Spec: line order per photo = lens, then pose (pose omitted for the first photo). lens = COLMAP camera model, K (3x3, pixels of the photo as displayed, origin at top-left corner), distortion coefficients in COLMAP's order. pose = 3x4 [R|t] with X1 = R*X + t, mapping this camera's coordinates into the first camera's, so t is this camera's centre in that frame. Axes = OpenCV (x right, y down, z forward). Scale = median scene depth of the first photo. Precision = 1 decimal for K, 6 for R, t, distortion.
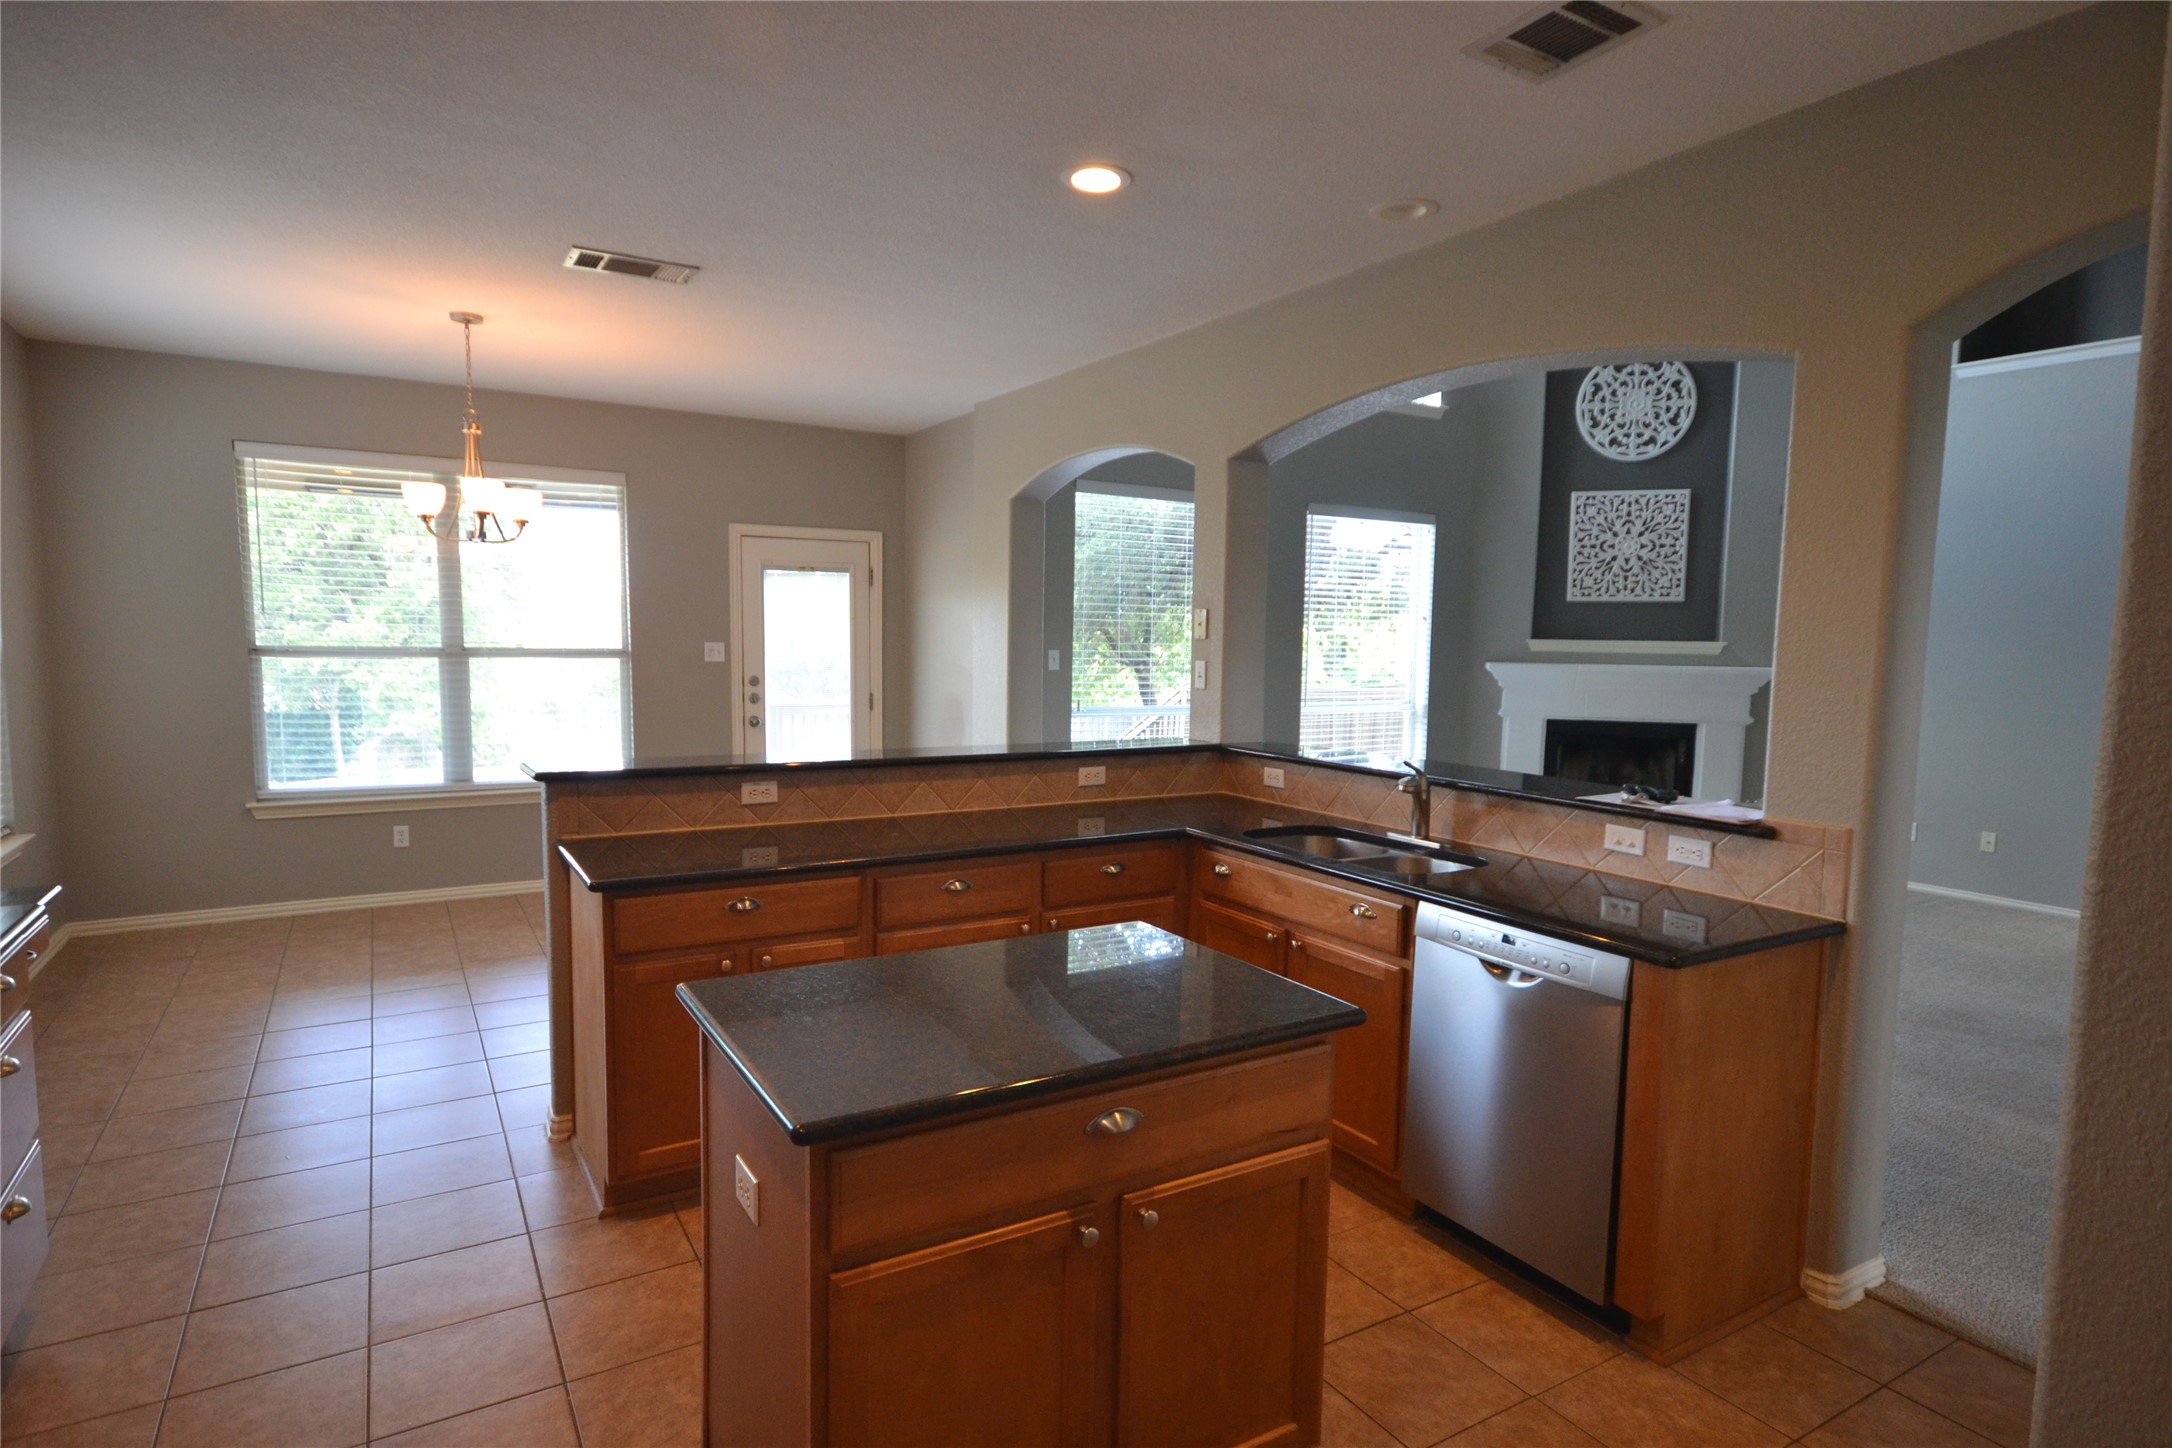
lens RADIAL K [[1182.8, 0, 1081.9], [0, 1182.8, 731.2], [0, 0, 1]] dist [0.006450, 0.003102]
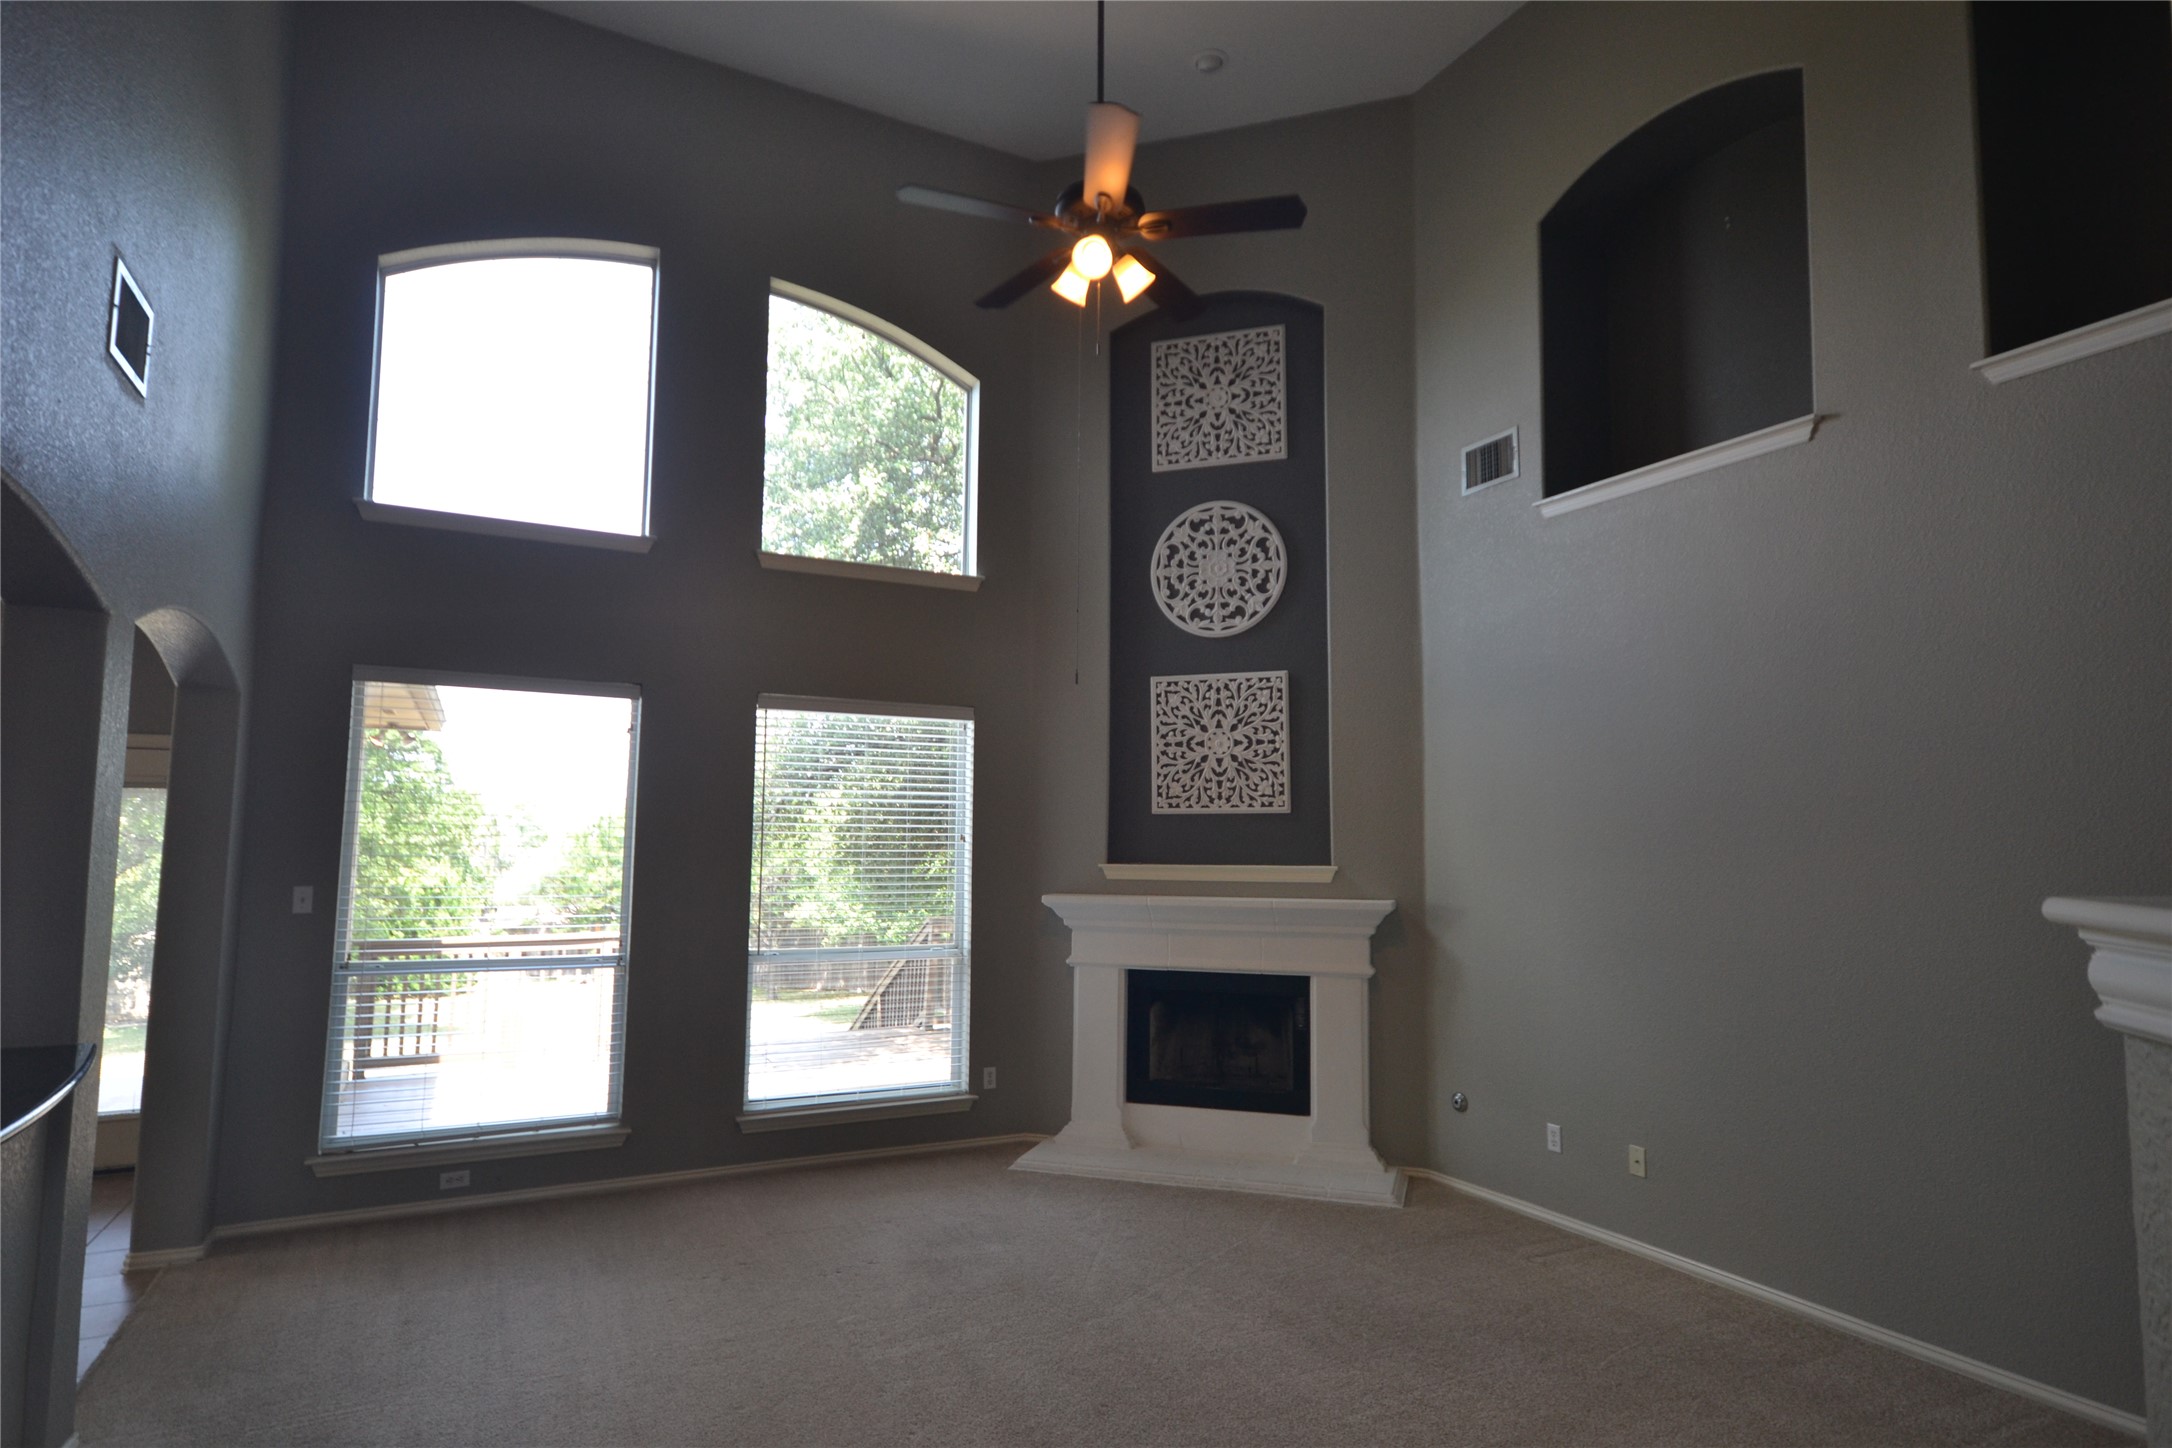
lens RADIAL K [[1182.8, 0, 1095.2], [0, 1182.8, 721.2], [0, 0, 1]] dist [0.006450, 0.003102]
pose [[0.998409, -0.013637, -0.054713, 0.424033], [0.002915, 0.981501, -0.191437, -0.021441], [0.056311, 0.190972, 0.979979, 0.229935]]
